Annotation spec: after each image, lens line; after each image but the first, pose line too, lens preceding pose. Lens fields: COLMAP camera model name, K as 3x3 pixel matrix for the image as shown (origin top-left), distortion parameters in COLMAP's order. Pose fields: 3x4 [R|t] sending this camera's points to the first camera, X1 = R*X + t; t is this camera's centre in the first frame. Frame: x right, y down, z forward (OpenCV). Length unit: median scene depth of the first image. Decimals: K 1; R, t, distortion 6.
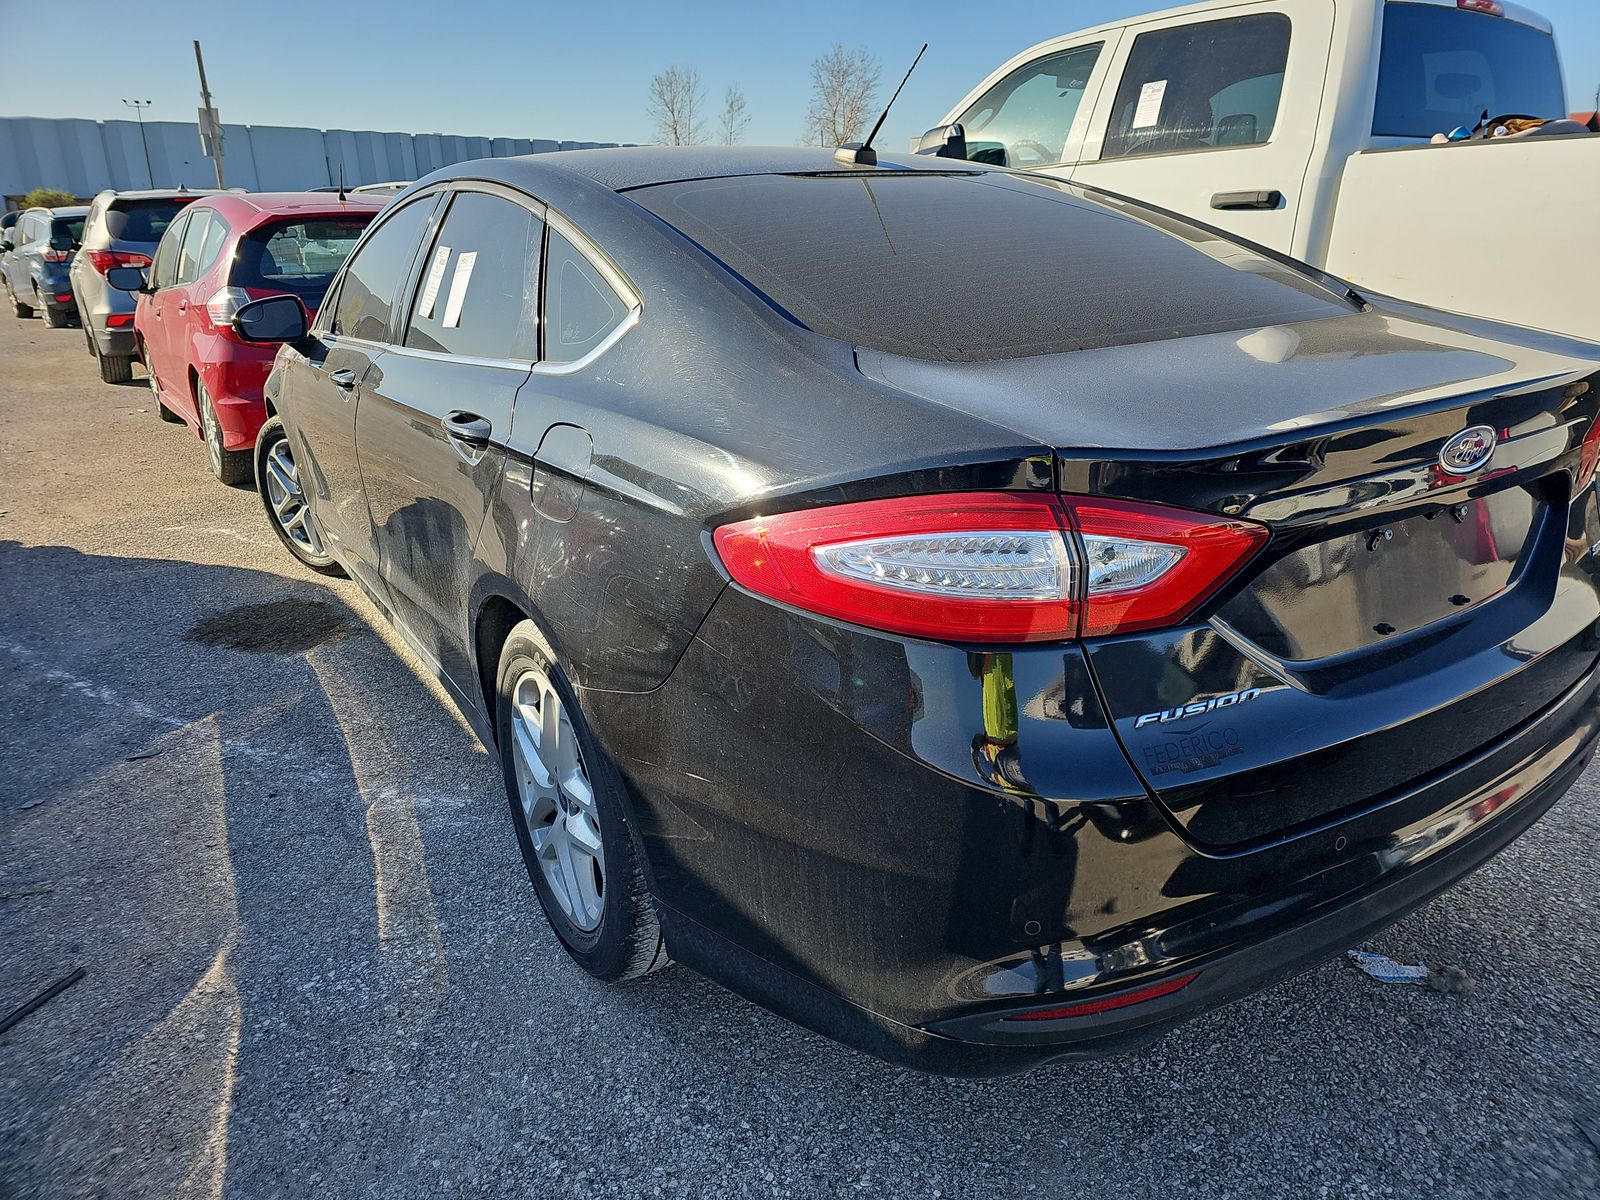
lens RADIAL K [[1074.0, 0, 799.9], [0, 1074.0, 576.2], [0, 0, 1]] dist [0.056074, -0.058804]
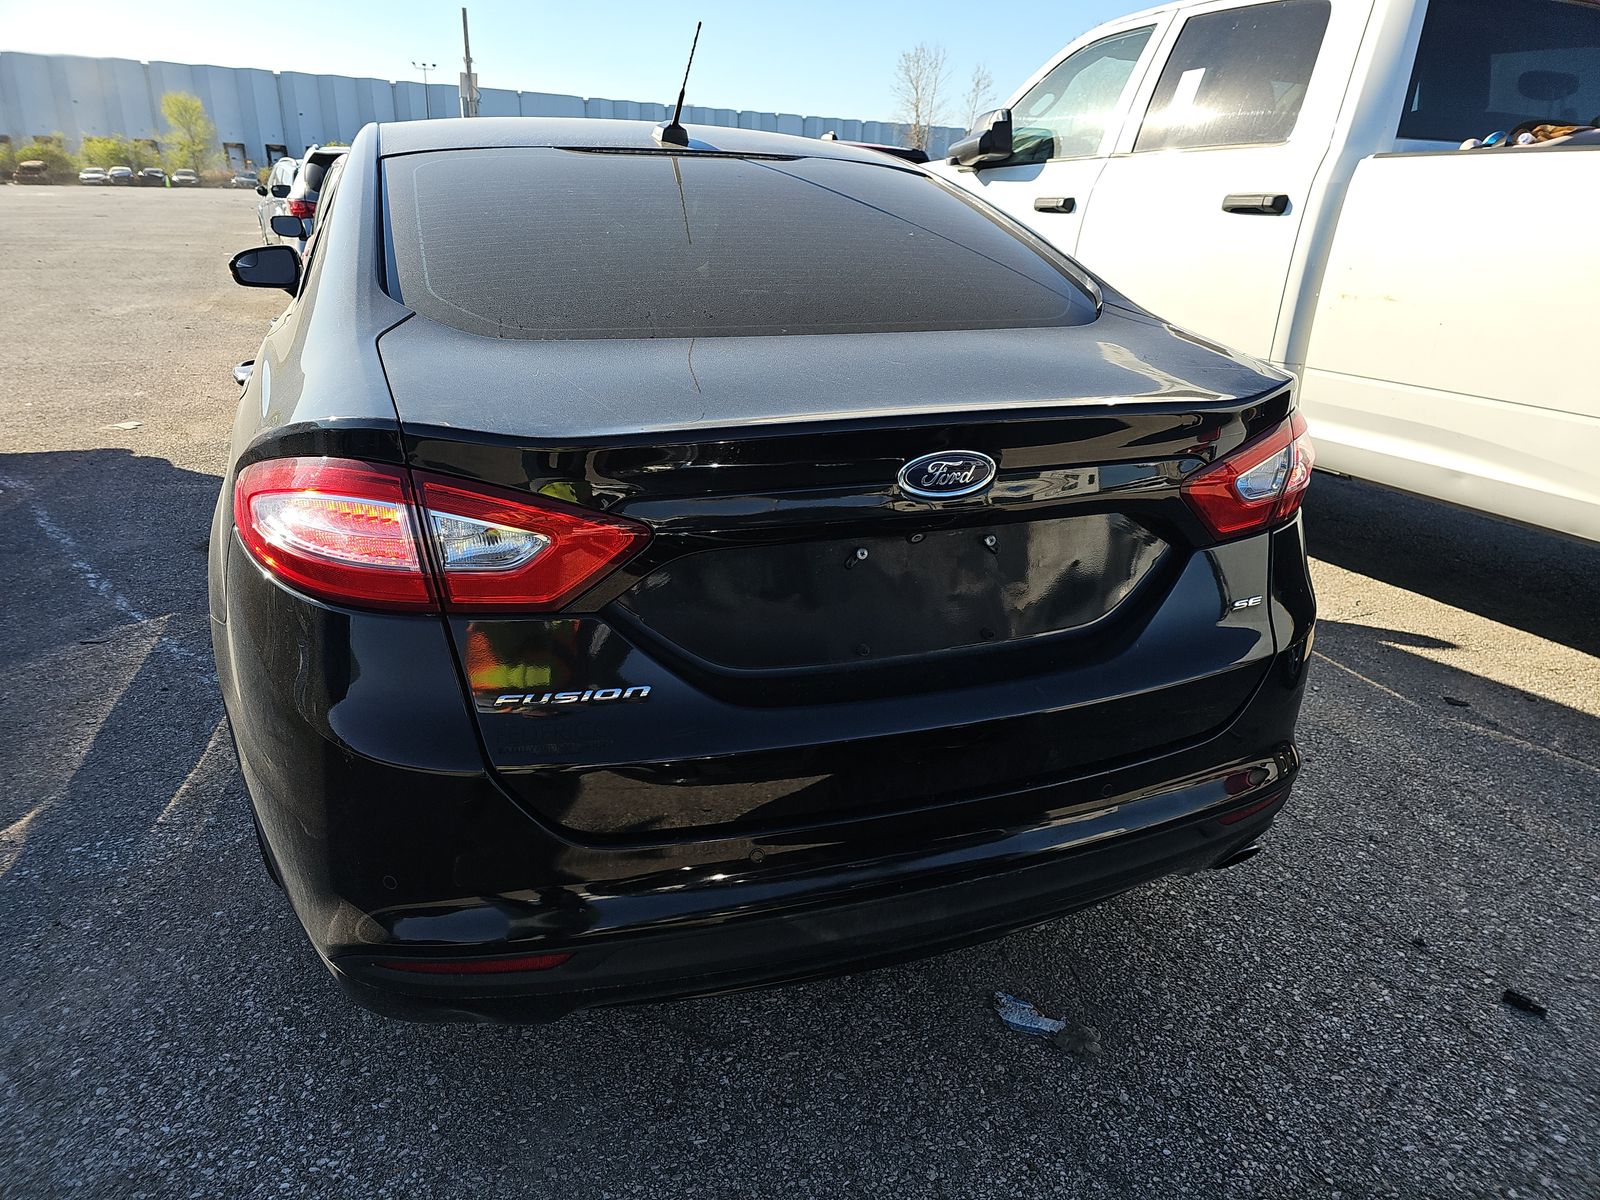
lens RADIAL K [[1071.2, 0, 800.0], [0, 1071.2, 600.0], [0, 0, 1]] dist [0.058727, -0.062917]
pose [[0.973790, 0.121932, -0.192005, 0.284575], [-0.114886, 0.992245, 0.047452, -0.015115], [0.196301, -0.024150, 0.980246, 0.021861]]
